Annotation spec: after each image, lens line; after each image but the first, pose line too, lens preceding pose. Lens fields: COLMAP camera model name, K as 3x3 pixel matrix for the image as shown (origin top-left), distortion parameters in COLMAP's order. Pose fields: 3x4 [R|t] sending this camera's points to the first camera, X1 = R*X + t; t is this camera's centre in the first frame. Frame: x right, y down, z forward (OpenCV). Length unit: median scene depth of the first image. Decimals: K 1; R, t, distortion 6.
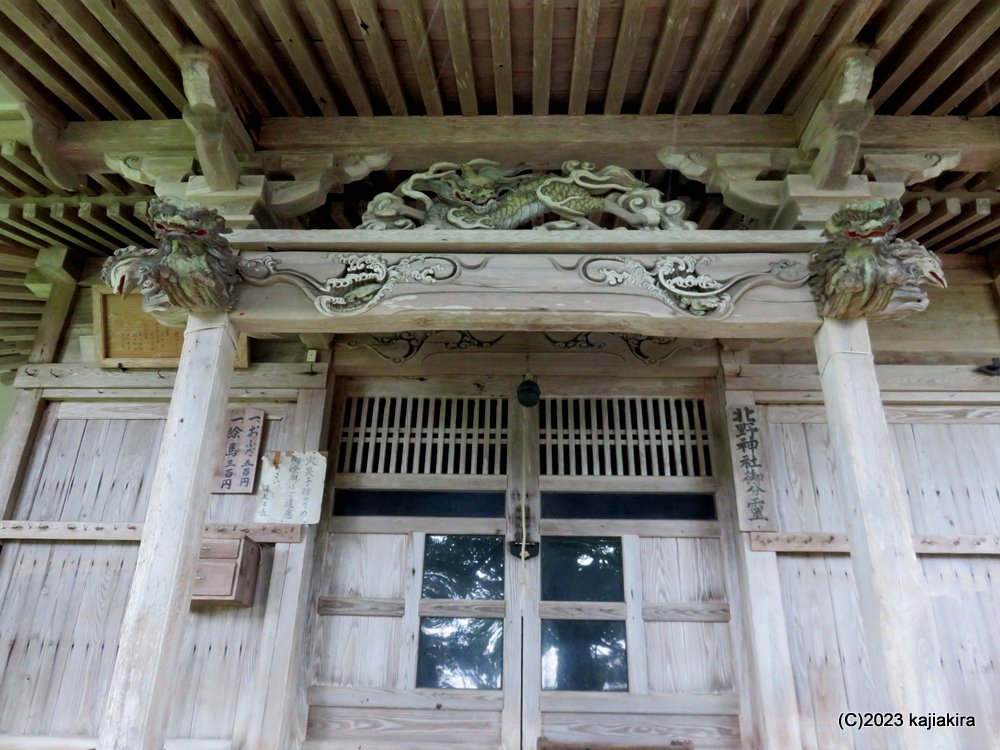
lens RADIAL K [[748.3, 0, 500.0], [0, 748.3, 375.0], [0, 0, 1]] dist [-0.005431, -0.000659]
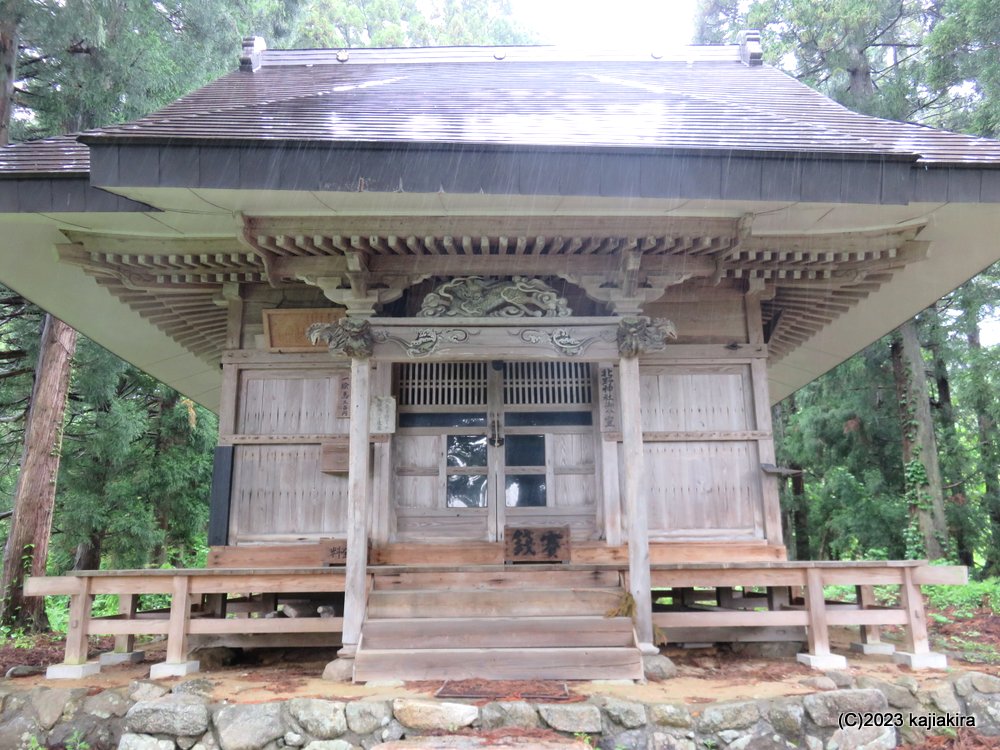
lens RADIAL K [[748.3, 0, 500.0], [0, 748.3, 375.0], [0, 0, 1]] dist [-0.005431, -0.000659]
pose [[0.998776, -0.022089, 0.044267, -0.045088], [0.012202, 0.977135, 0.212271, -0.380298], [-0.047944, -0.211471, 0.976208, -0.956689]]
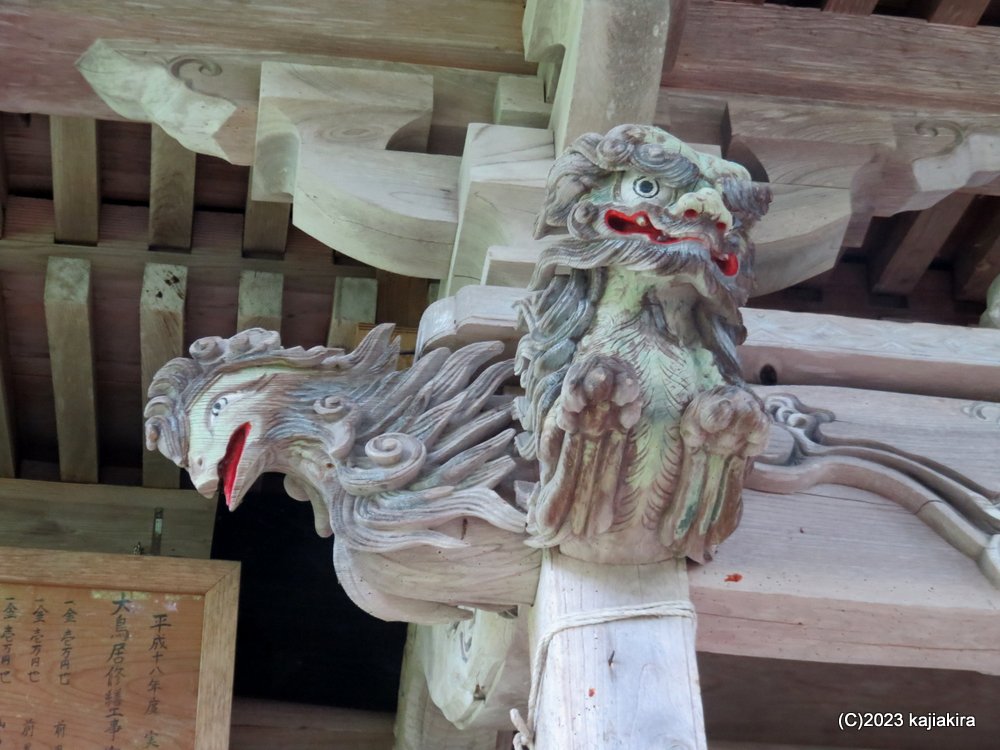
lens RADIAL K [[2228.7, 0, 500.0], [0, 2228.7, 375.0], [0, 0, 1]] dist [0.042441, 0.193427]
pose [[0.983127, 0.083712, 0.162648, -0.421287], [-0.030676, 0.952001, -0.304554, 0.075170], [-0.180336, 0.294426, 0.938505, 0.157315]]
